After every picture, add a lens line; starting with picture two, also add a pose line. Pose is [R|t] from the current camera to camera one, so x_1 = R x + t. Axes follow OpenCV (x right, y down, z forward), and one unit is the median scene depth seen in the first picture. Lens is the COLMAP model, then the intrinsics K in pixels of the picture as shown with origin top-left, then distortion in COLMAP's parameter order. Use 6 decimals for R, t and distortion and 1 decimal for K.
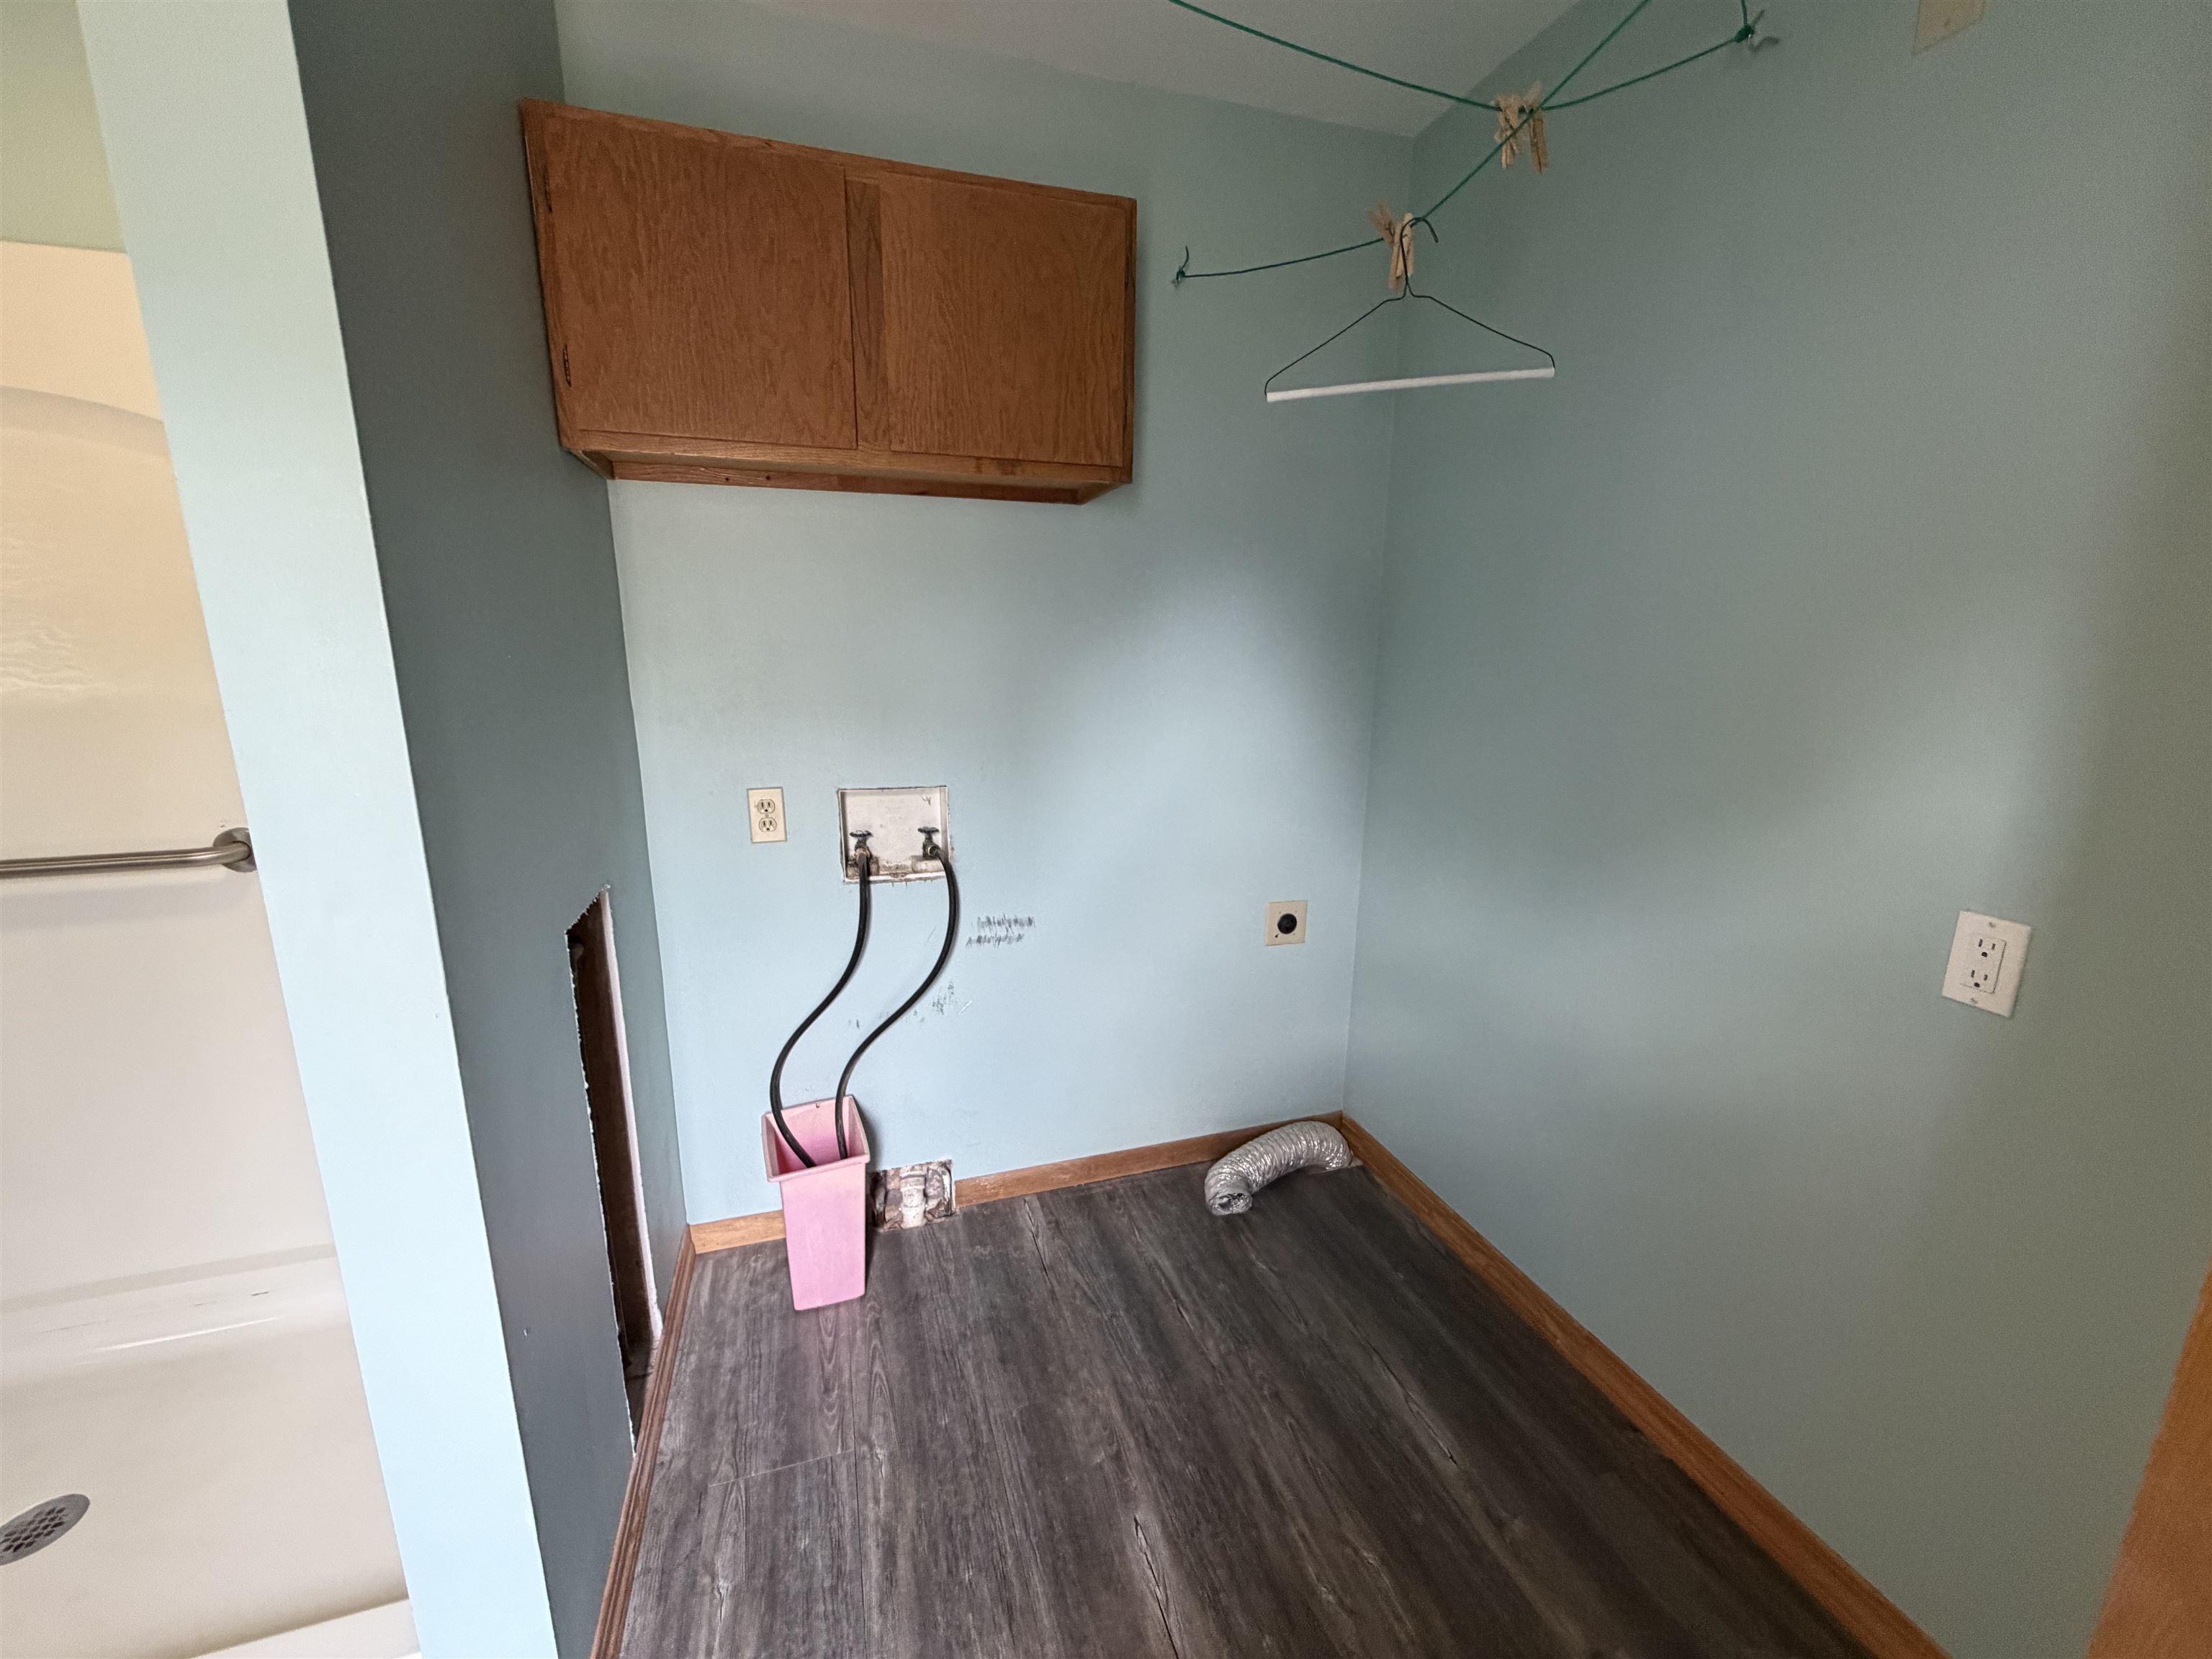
lens RADIAL K [[871.8, 0, 1106.0], [0, 871.8, 829.5], [0, 0, 1]] dist [-0.013437, -0.000195]
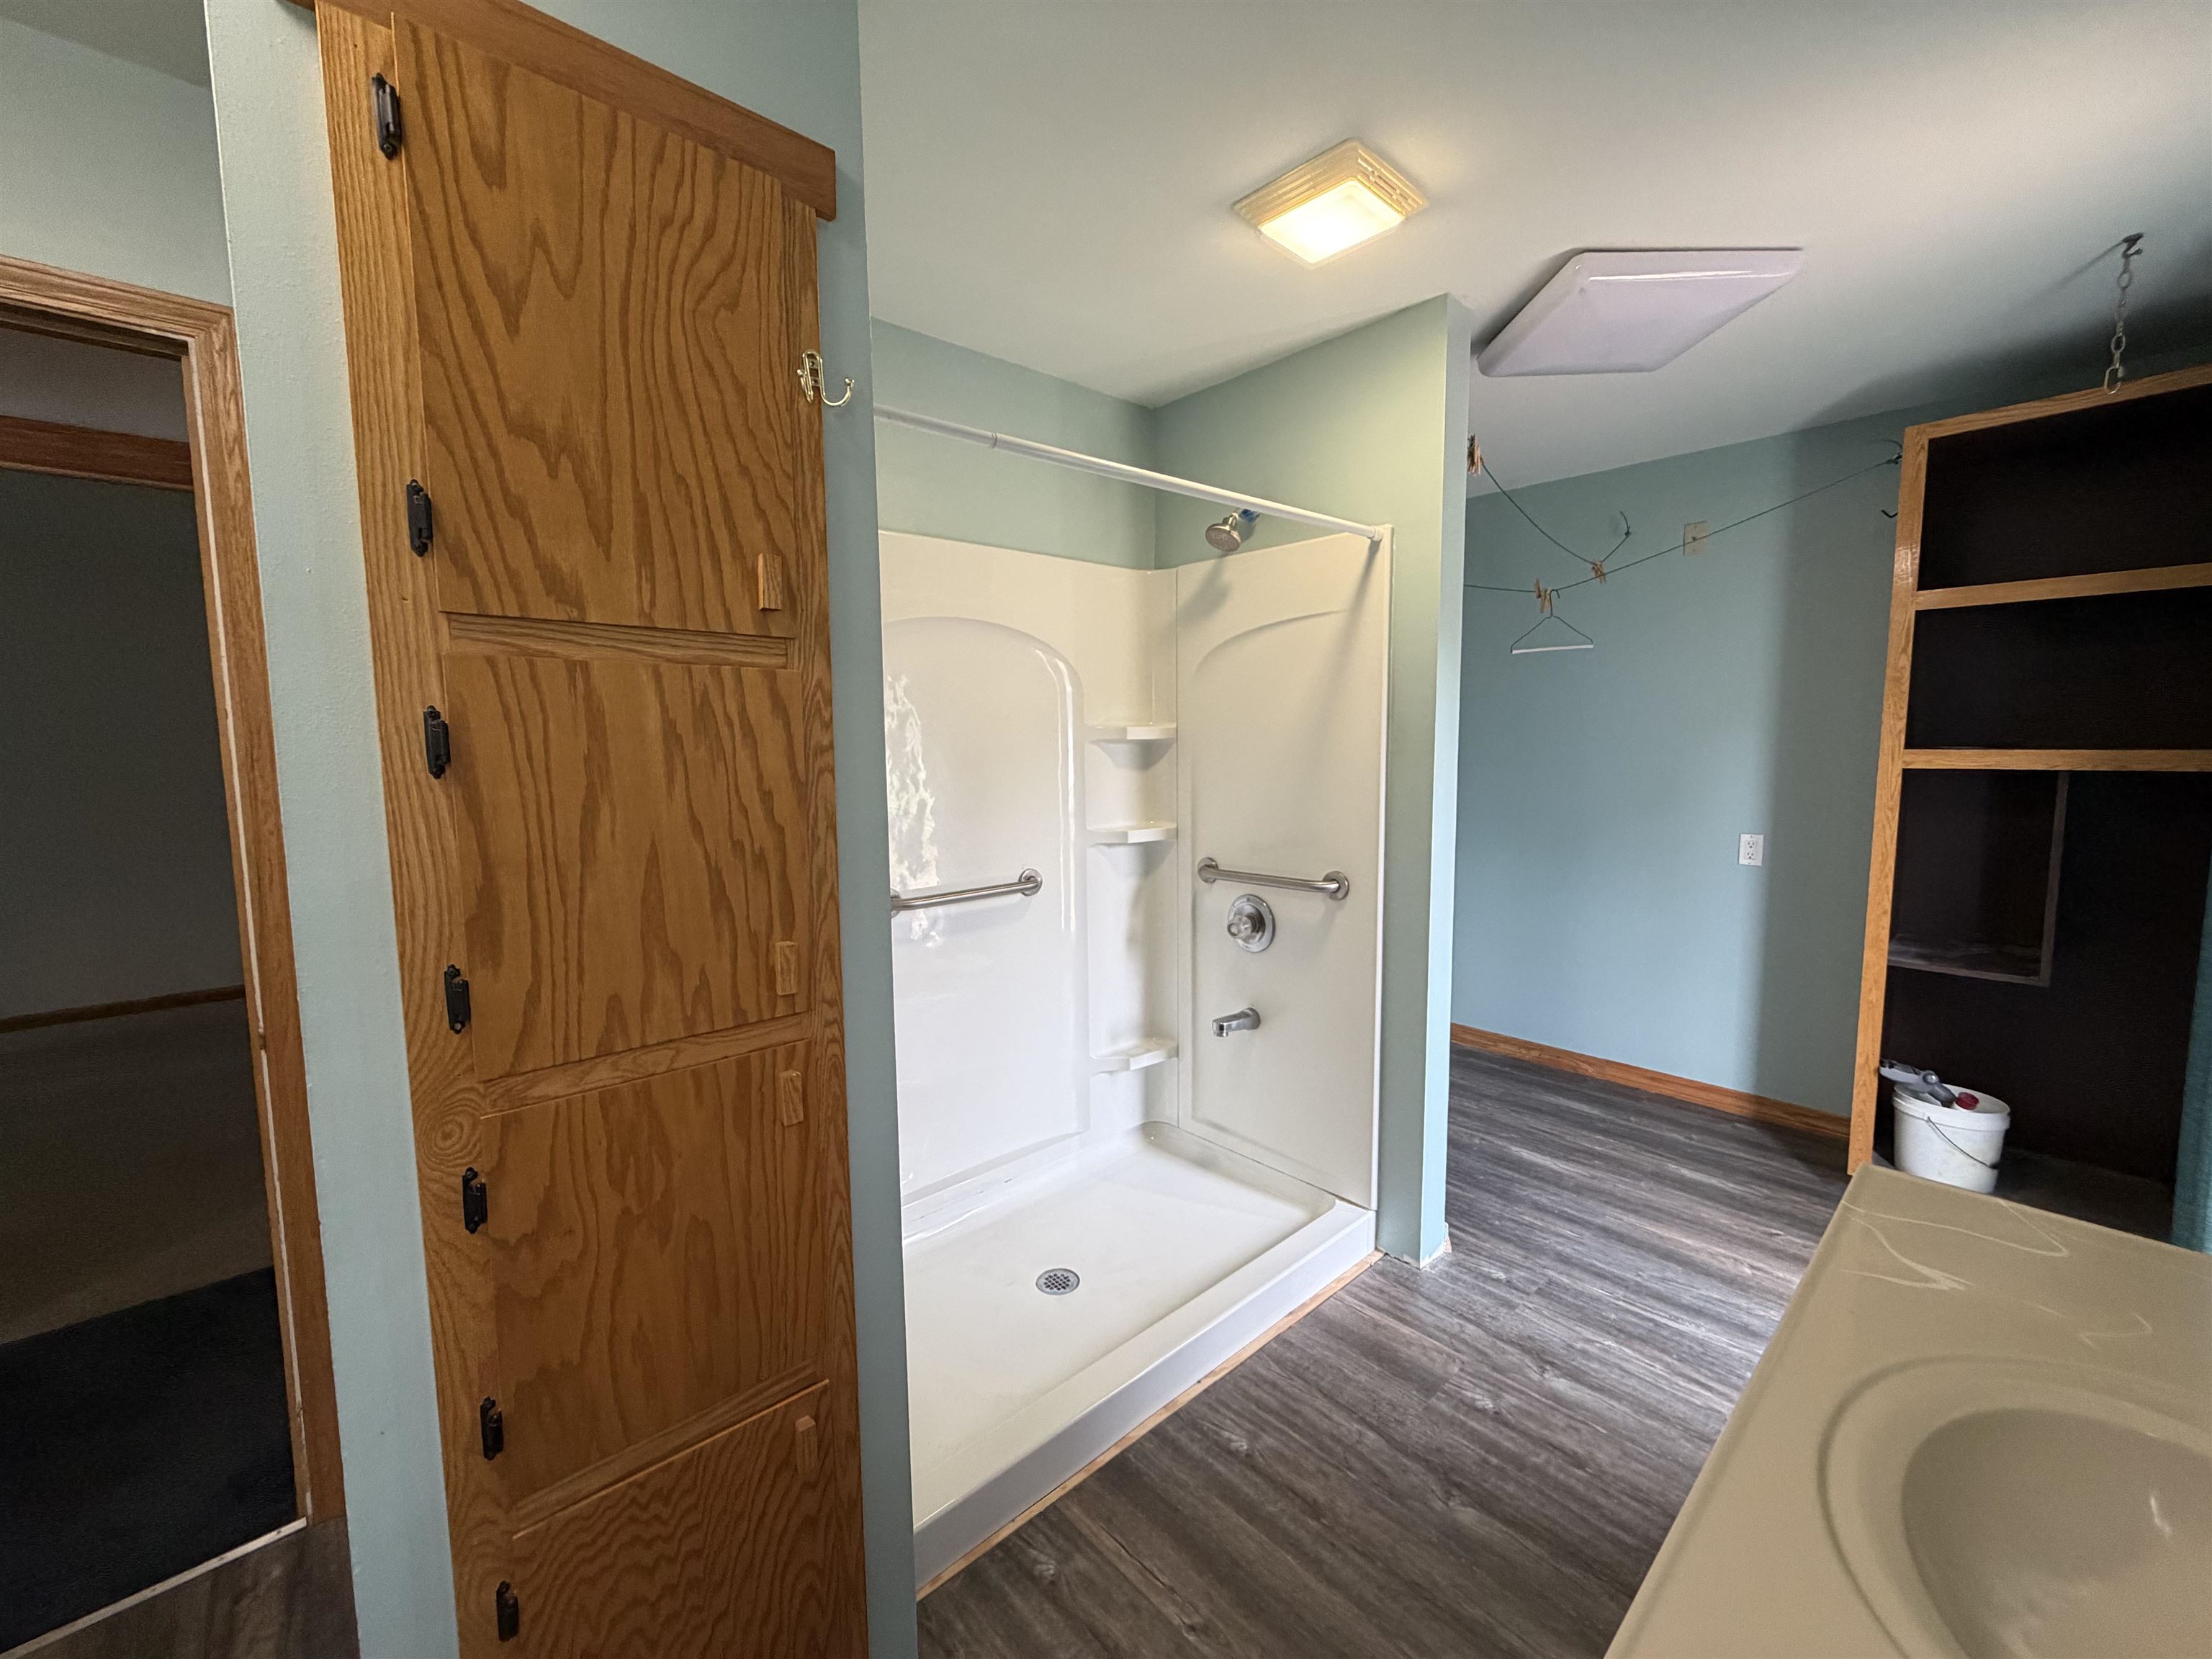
lens RADIAL K [[871.8, 0, 1106.0], [0, 871.8, 829.5], [0, 0, 1]] dist [-0.013437, -0.000195]
pose [[0.914009, -0.059628, 0.401289, -1.564712], [0.101857, 0.991185, -0.084716, 0.078685], [-0.392700, 0.118305, 0.912025, -0.607499]]
